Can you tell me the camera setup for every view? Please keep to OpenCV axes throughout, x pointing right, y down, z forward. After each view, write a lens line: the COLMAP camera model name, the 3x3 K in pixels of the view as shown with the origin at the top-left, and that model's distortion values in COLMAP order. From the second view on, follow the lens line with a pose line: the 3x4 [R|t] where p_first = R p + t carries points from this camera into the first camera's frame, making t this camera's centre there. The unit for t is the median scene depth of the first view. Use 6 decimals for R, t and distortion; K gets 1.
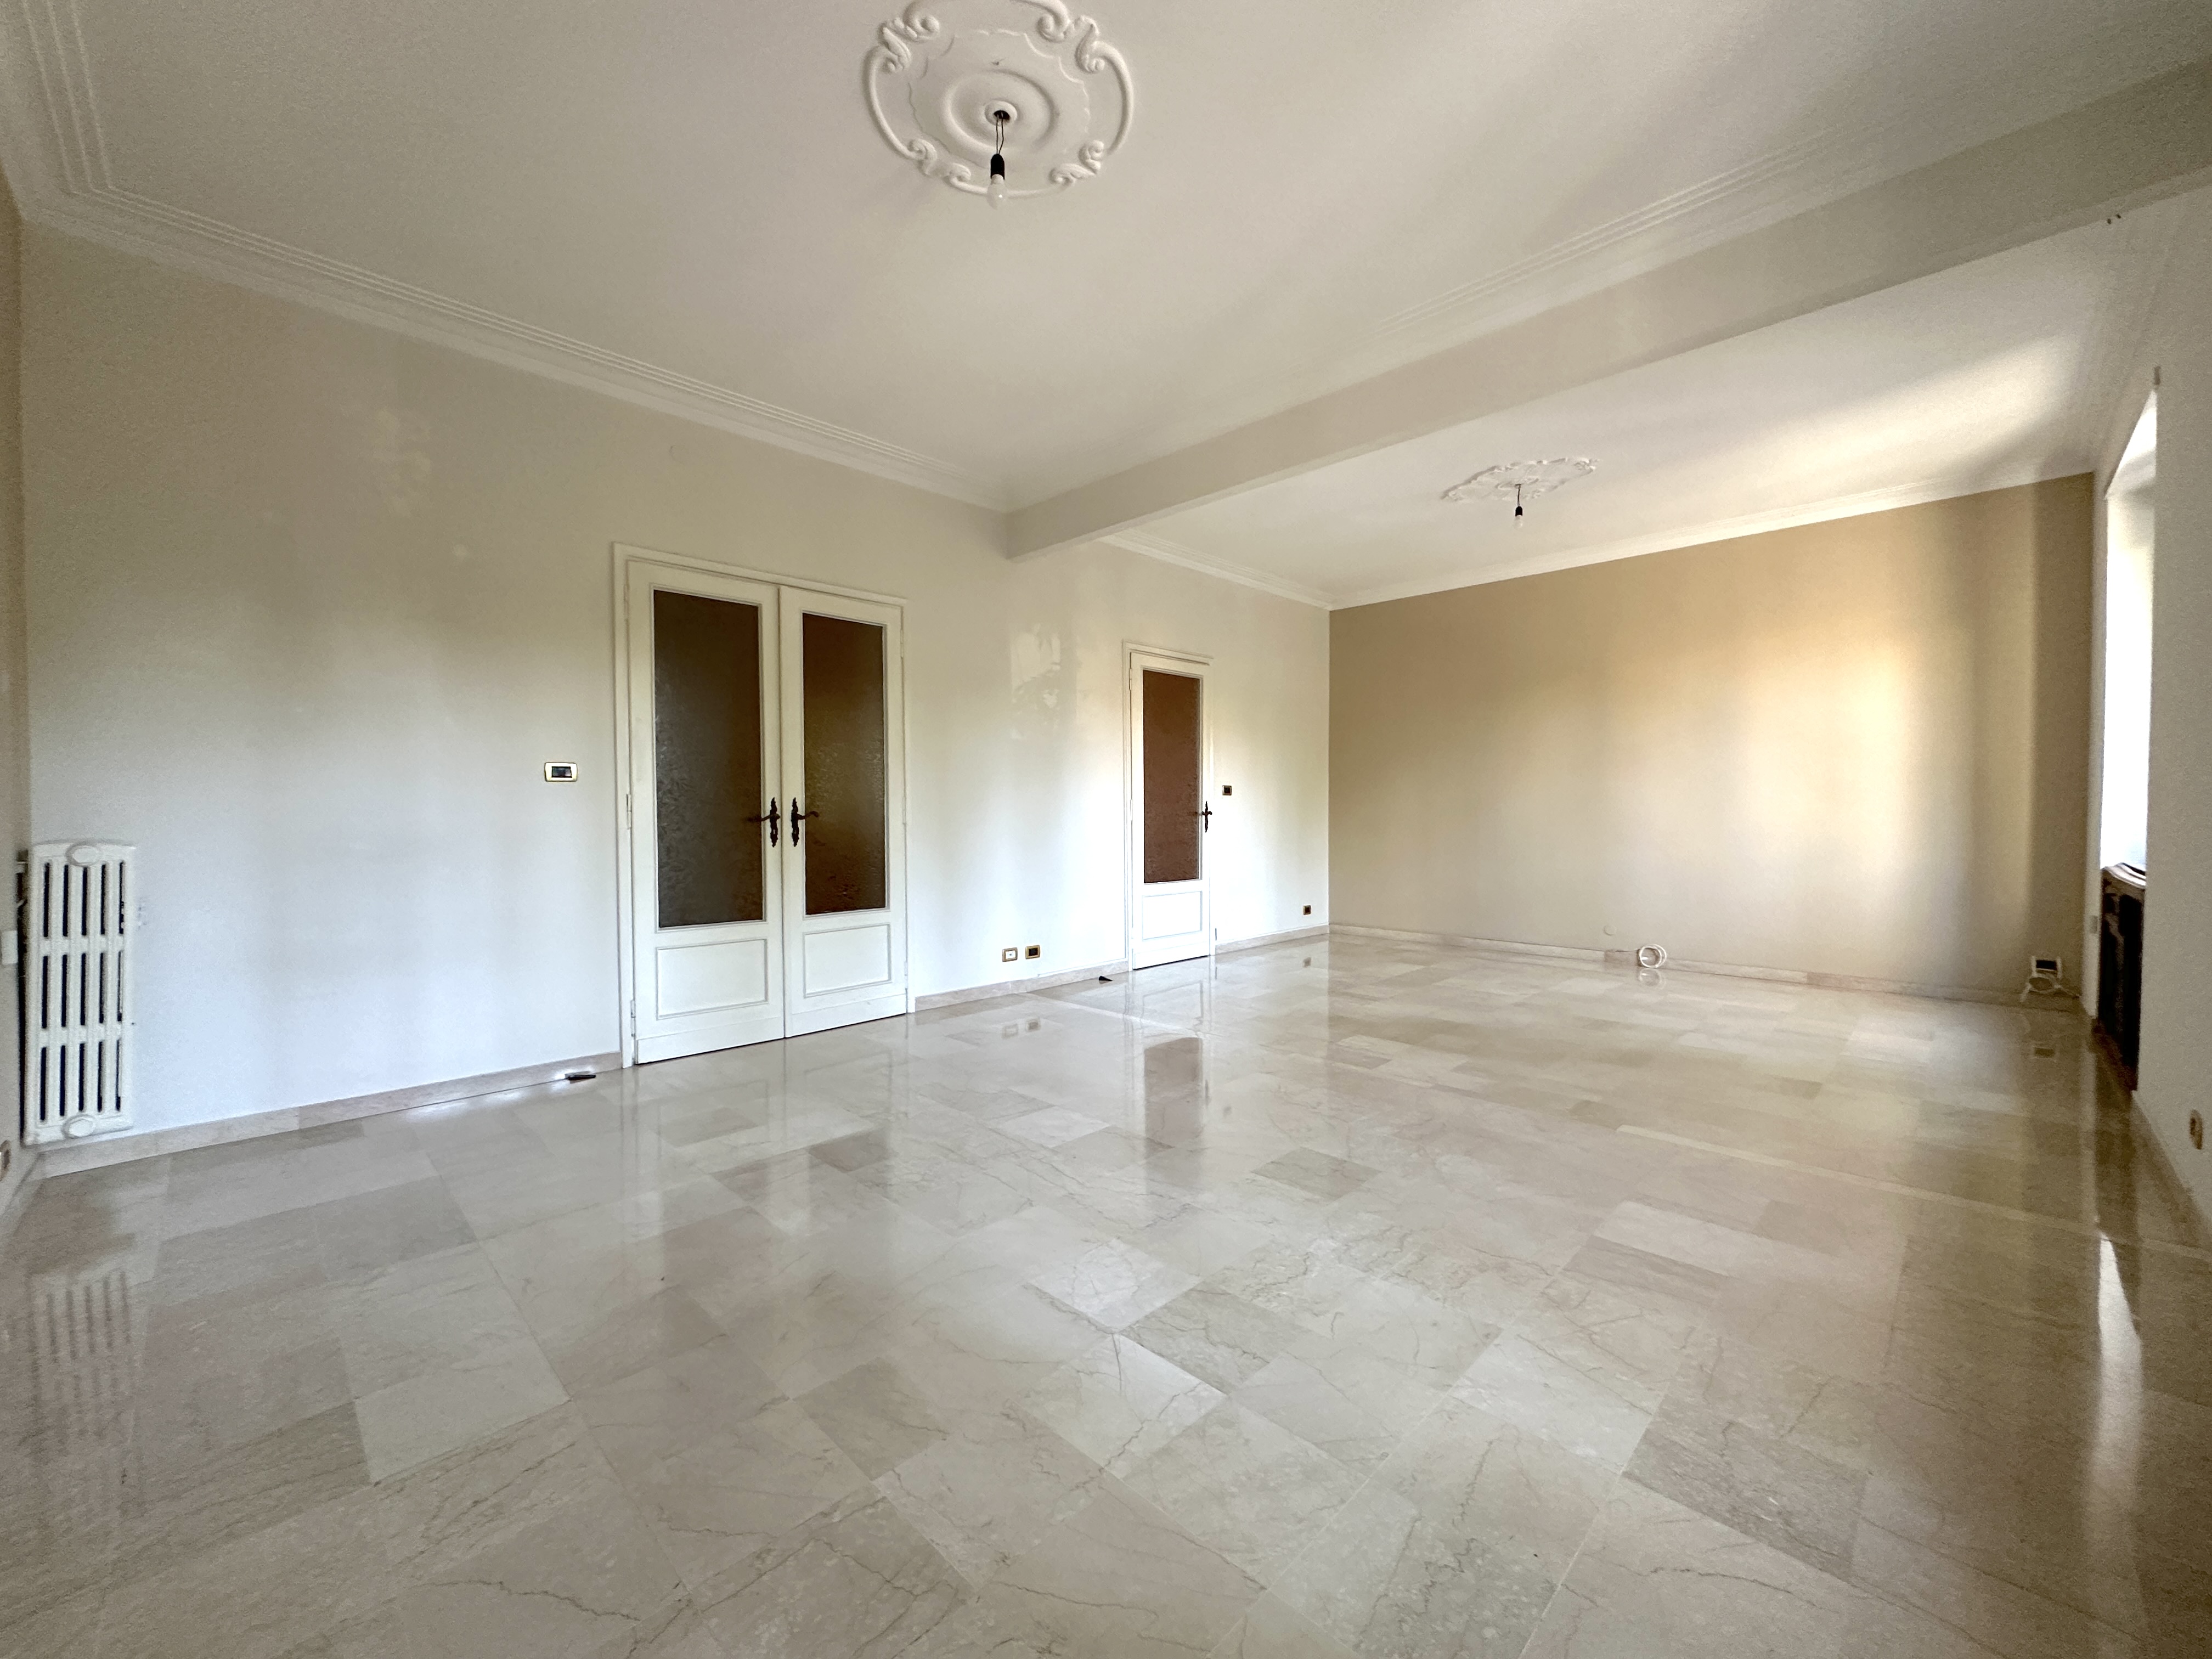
lens RADIAL K [[882.3, 0, 1106.0], [0, 882.3, 829.5], [0, 0, 1]] dist [-0.001943, 0.000765]
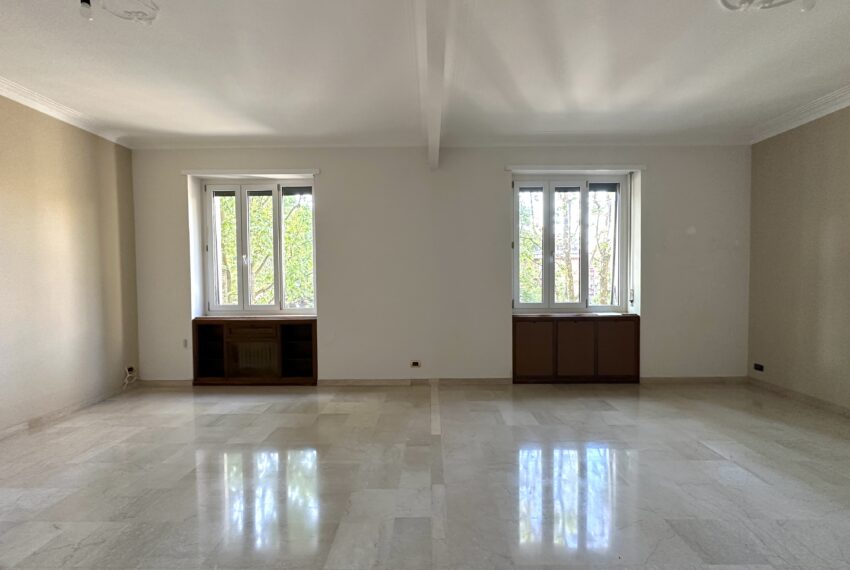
lens RADIAL K [[337.3, 0, 425.0], [0, 337.3, 285.0], [0, 0, 1]] dist [-0.001534, -0.000224]
pose [[-0.696801, -0.011182, 0.717177, -0.039308], [0.024167, 0.998945, 0.039056, -0.078779], [-0.716857, 0.044546, -0.695795, 1.174622]]
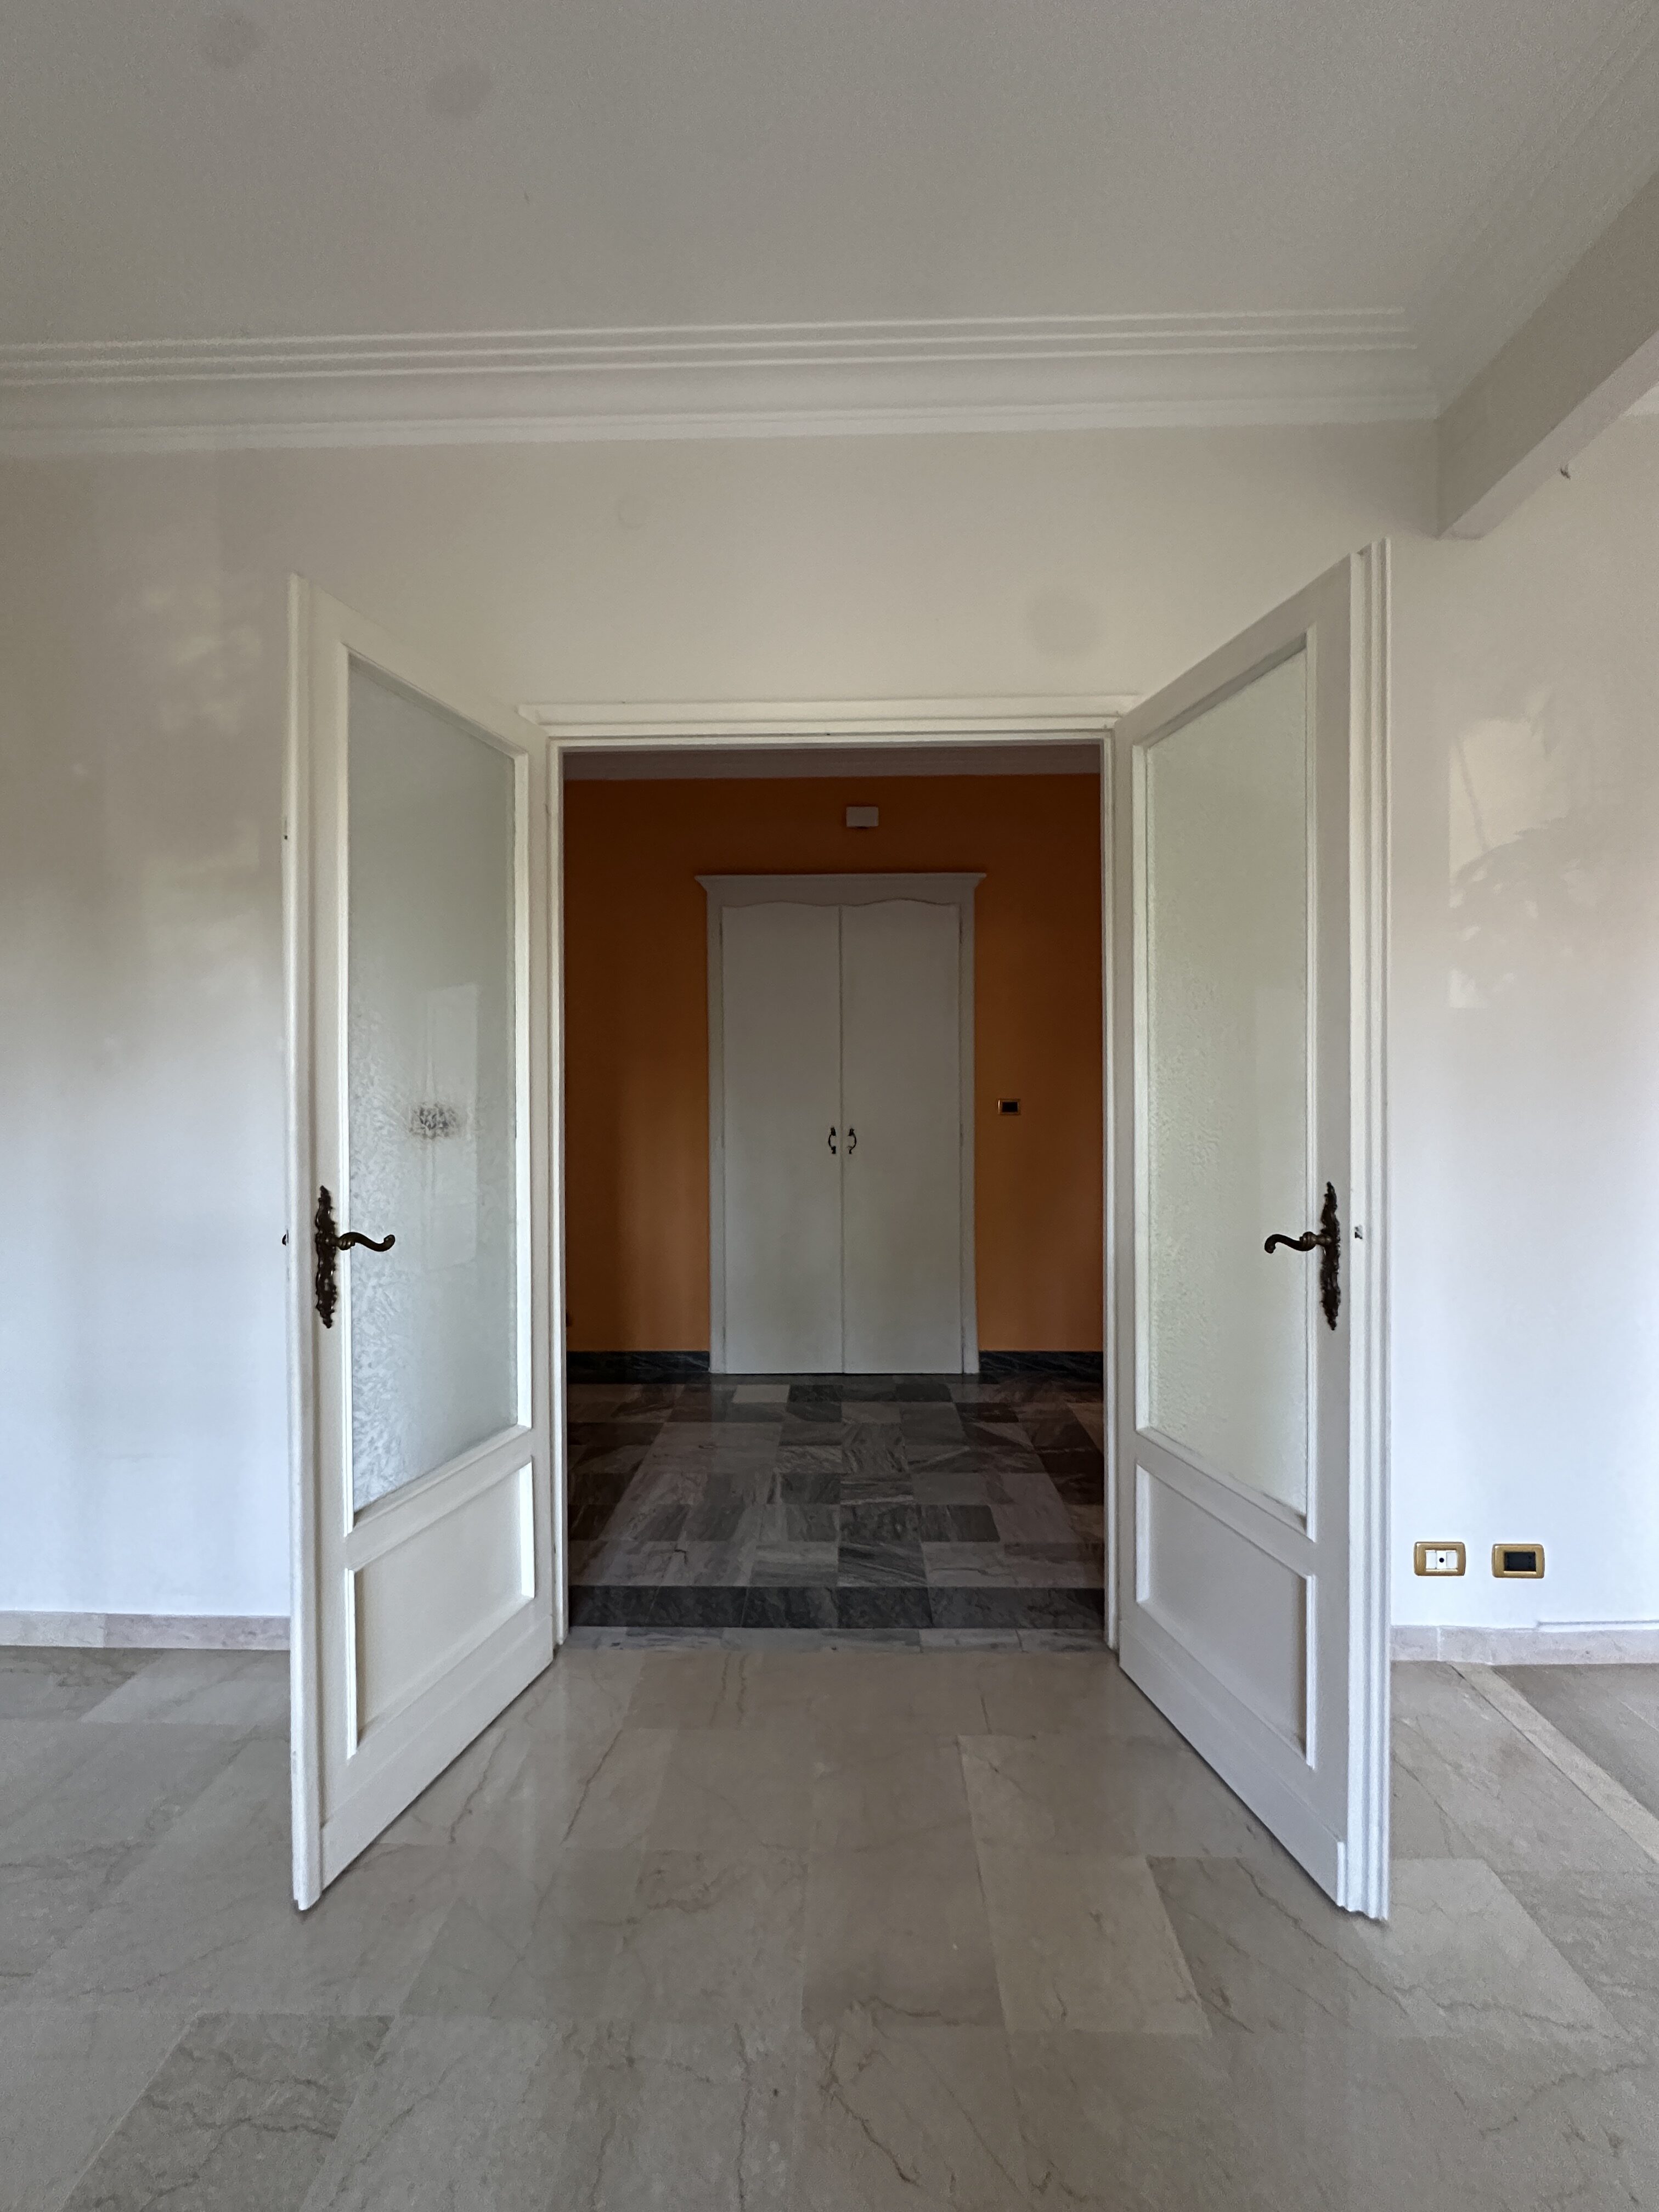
lens RADIAL K [[882.3, 0, 829.5], [0, 882.3, 1106.0], [0, 0, 1]] dist [-0.001943, 0.000765]
pose [[0.688386, 0.003685, -0.725336, -0.016520], [-0.013483, 0.999879, -0.007716, -0.062110], [0.725220, 0.015092, 0.688352, 0.667528]]
